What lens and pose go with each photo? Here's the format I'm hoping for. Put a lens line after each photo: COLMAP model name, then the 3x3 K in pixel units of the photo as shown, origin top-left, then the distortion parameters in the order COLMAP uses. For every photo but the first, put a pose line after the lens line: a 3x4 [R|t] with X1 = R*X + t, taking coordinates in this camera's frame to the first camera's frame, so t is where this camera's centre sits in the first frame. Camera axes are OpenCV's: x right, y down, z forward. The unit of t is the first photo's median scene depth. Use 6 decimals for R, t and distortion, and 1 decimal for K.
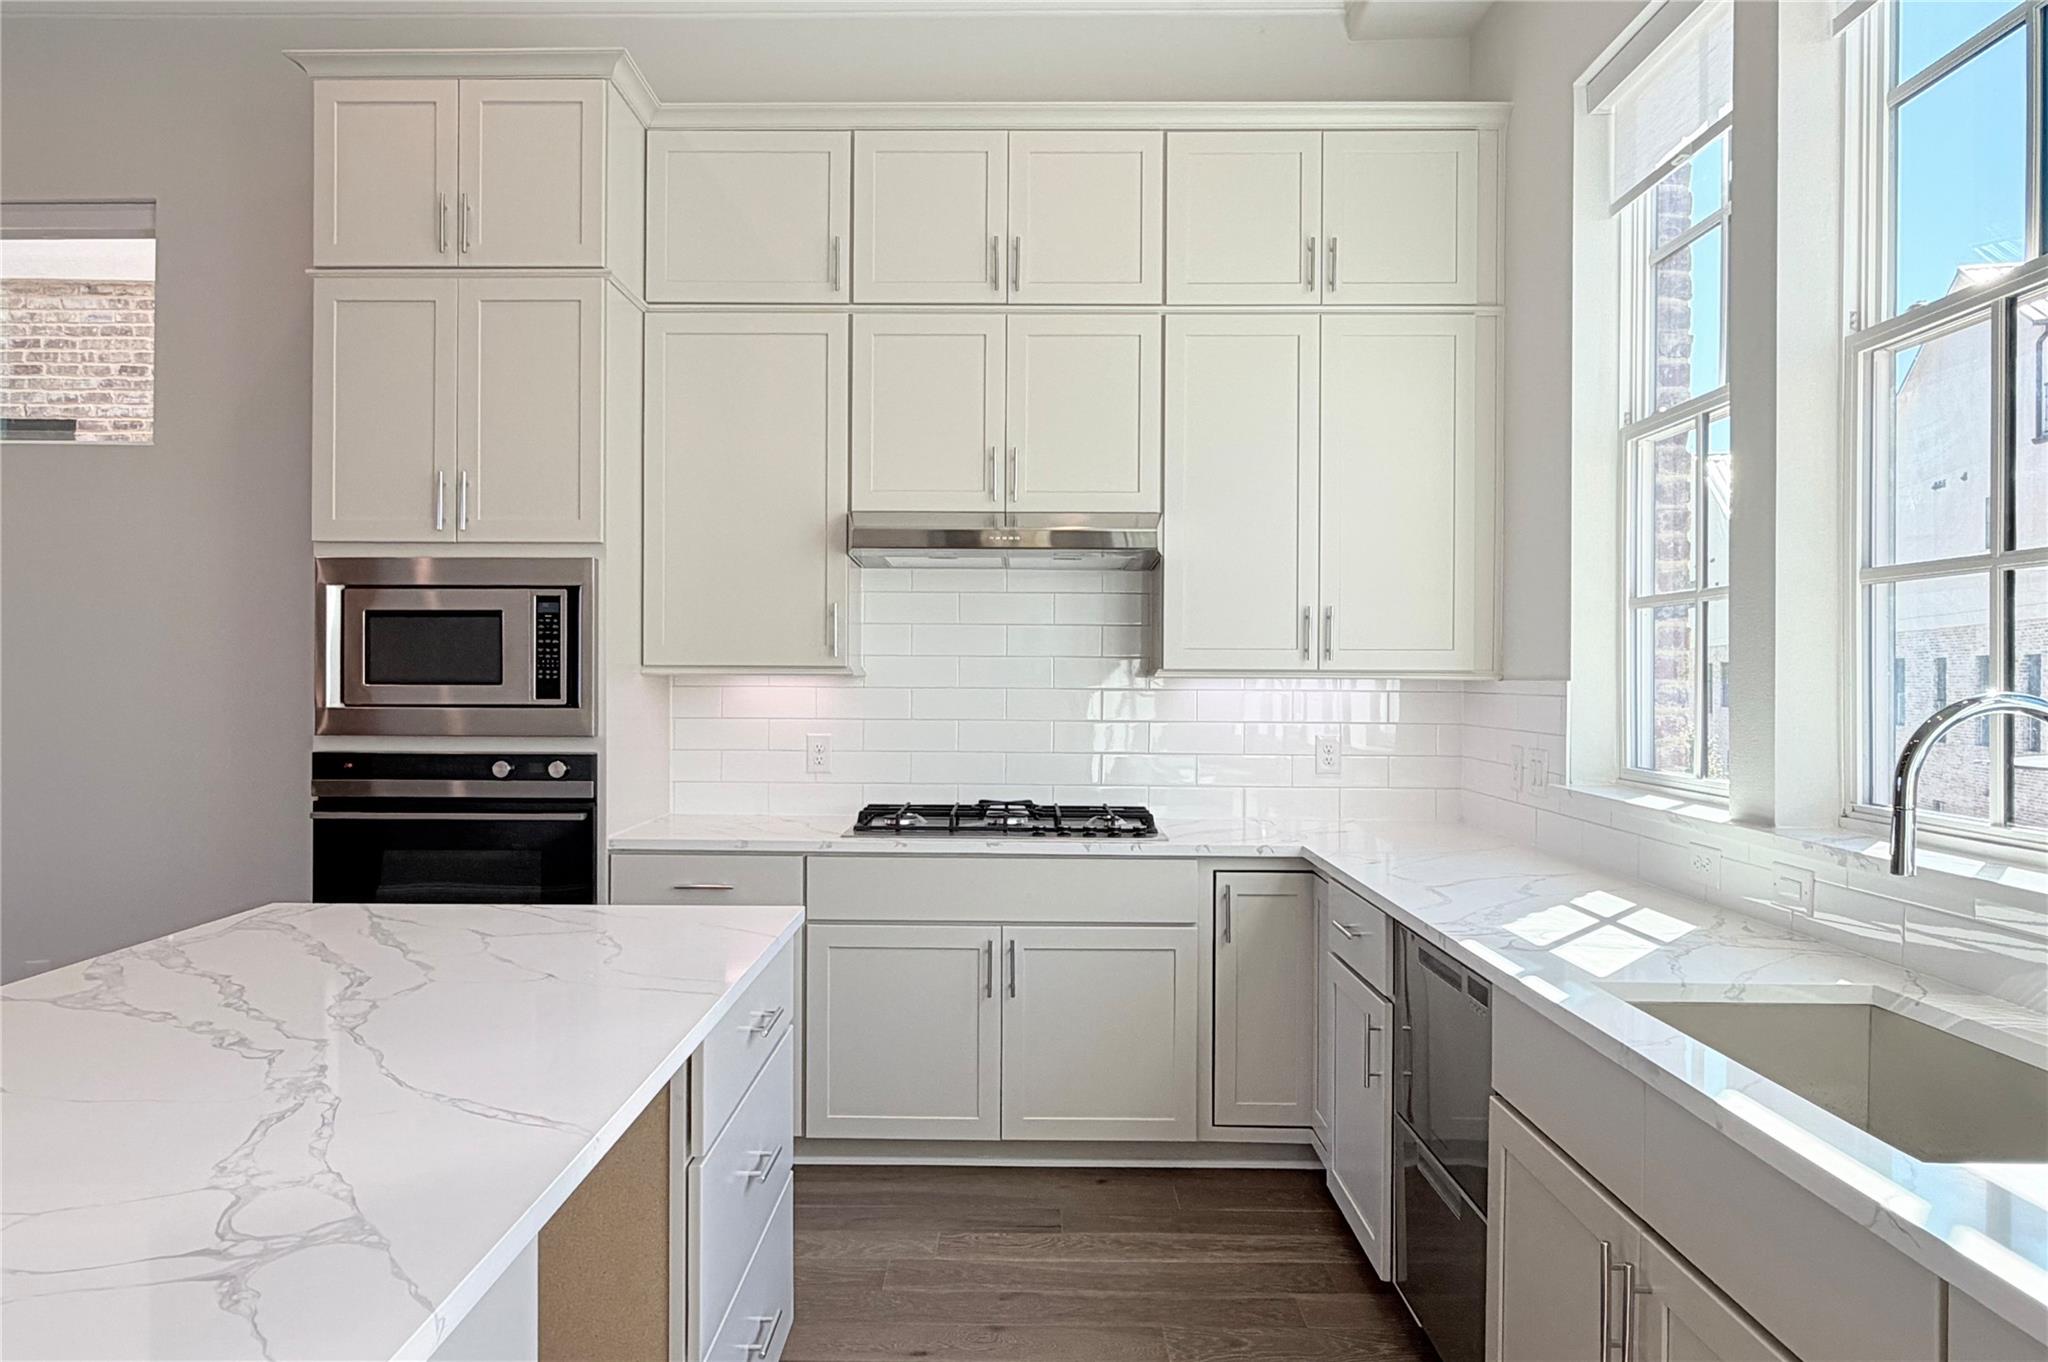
lens RADIAL K [[1314.0, 0, 1021.6], [0, 1314.0, 681.8], [0, 0, 1]] dist [0.003588, 0.001049]
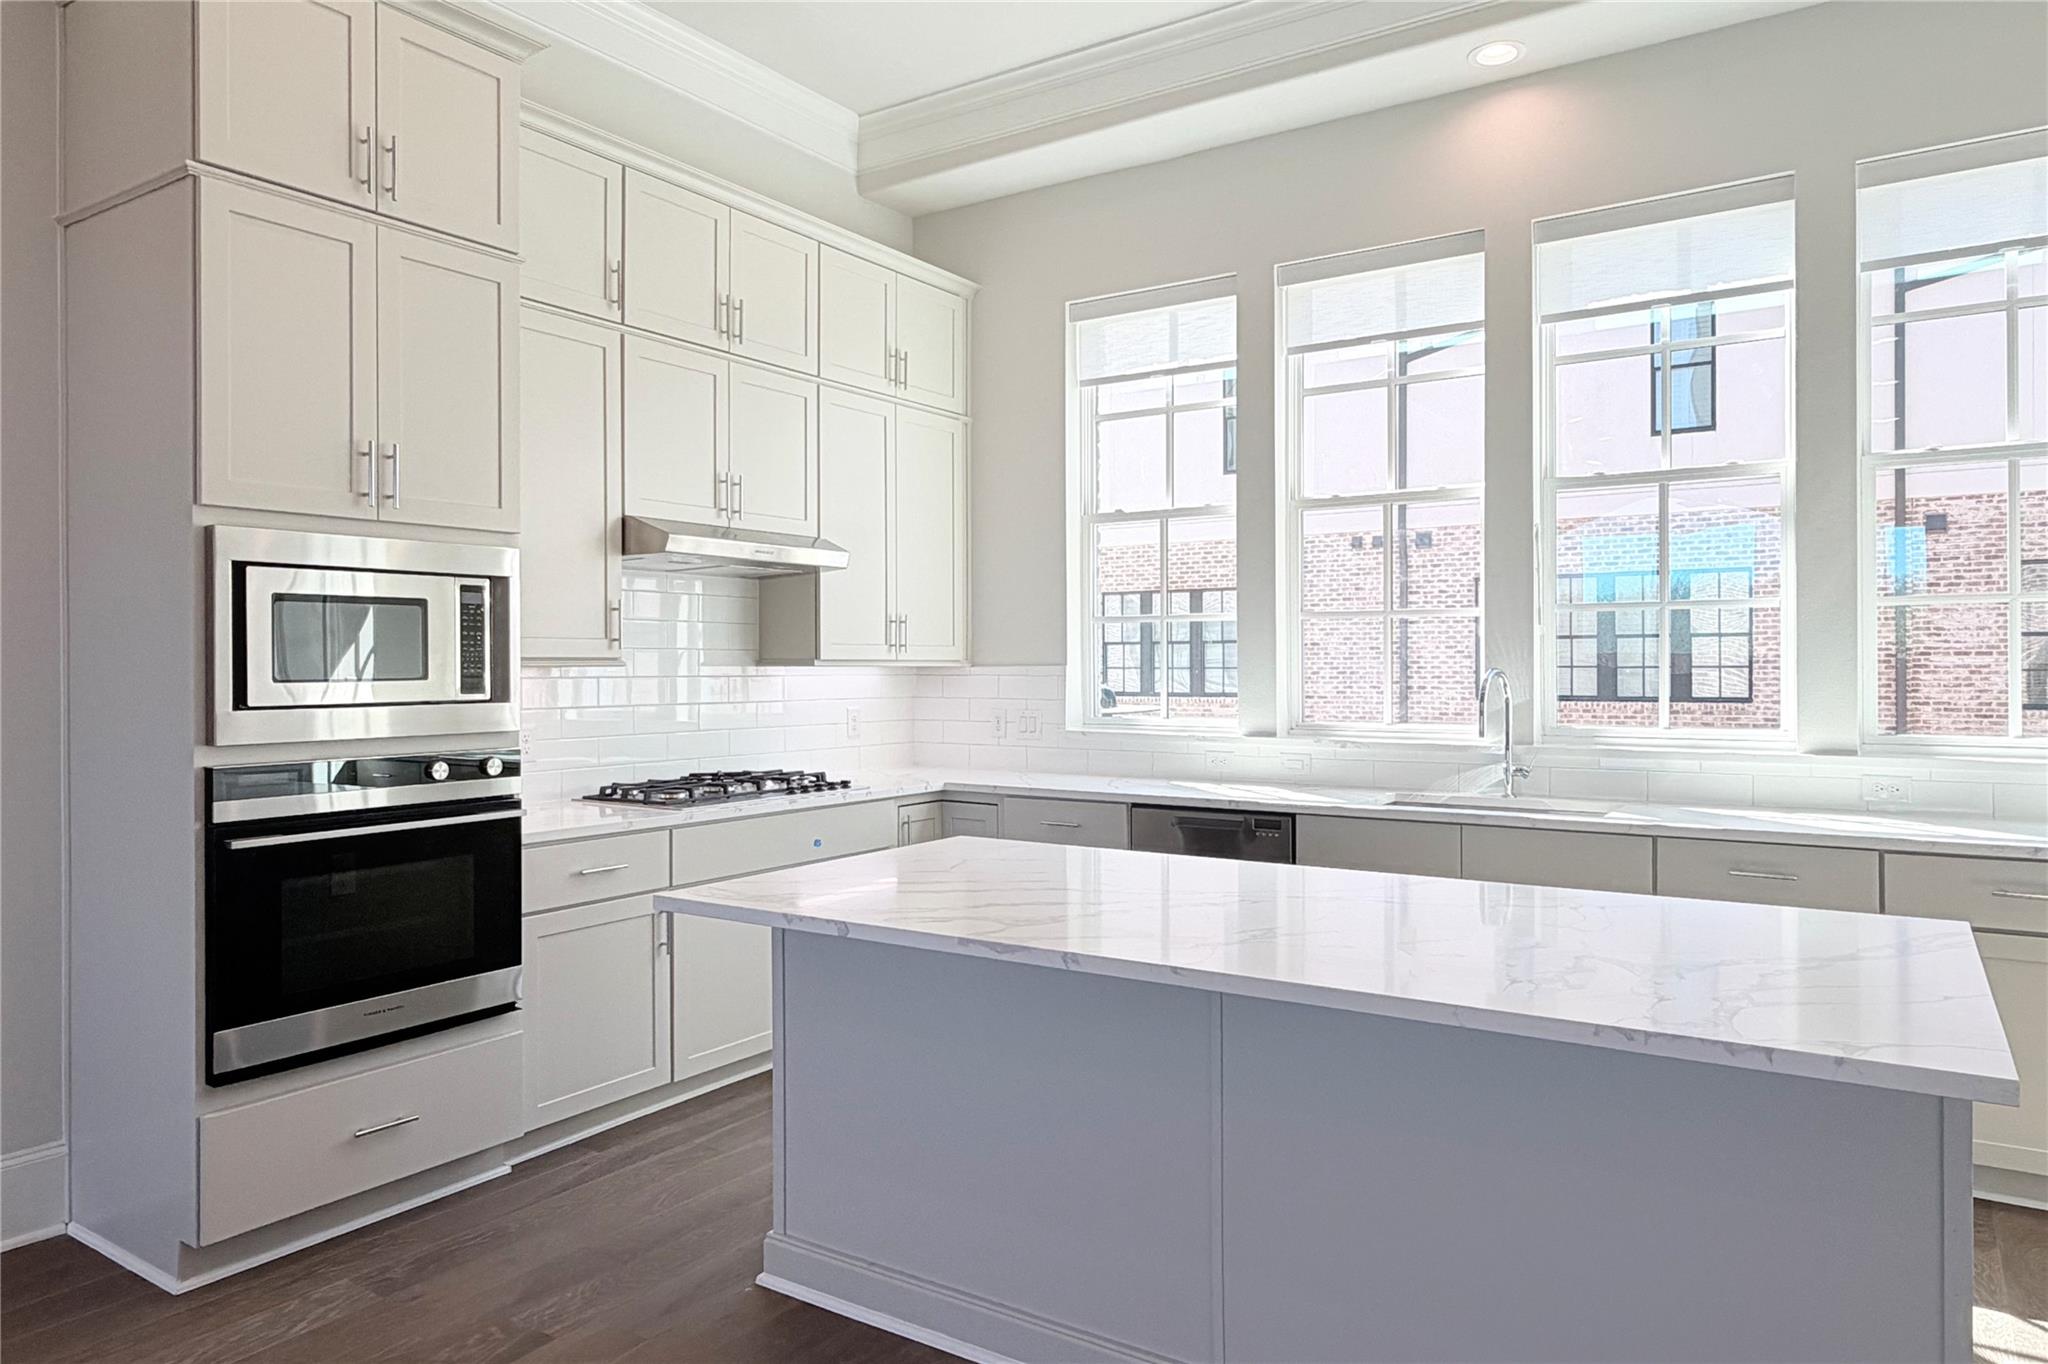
lens RADIAL K [[1314.0, 0, 1021.7], [0, 1314.0, 670.4], [0, 0, 1]] dist [0.003588, 0.001049]
pose [[0.541475, -0.011019, 0.840645, -0.944886], [0.009823, 0.999929, 0.006780, -0.006447], [-0.840660, 0.004587, 0.541544, 0.149554]]
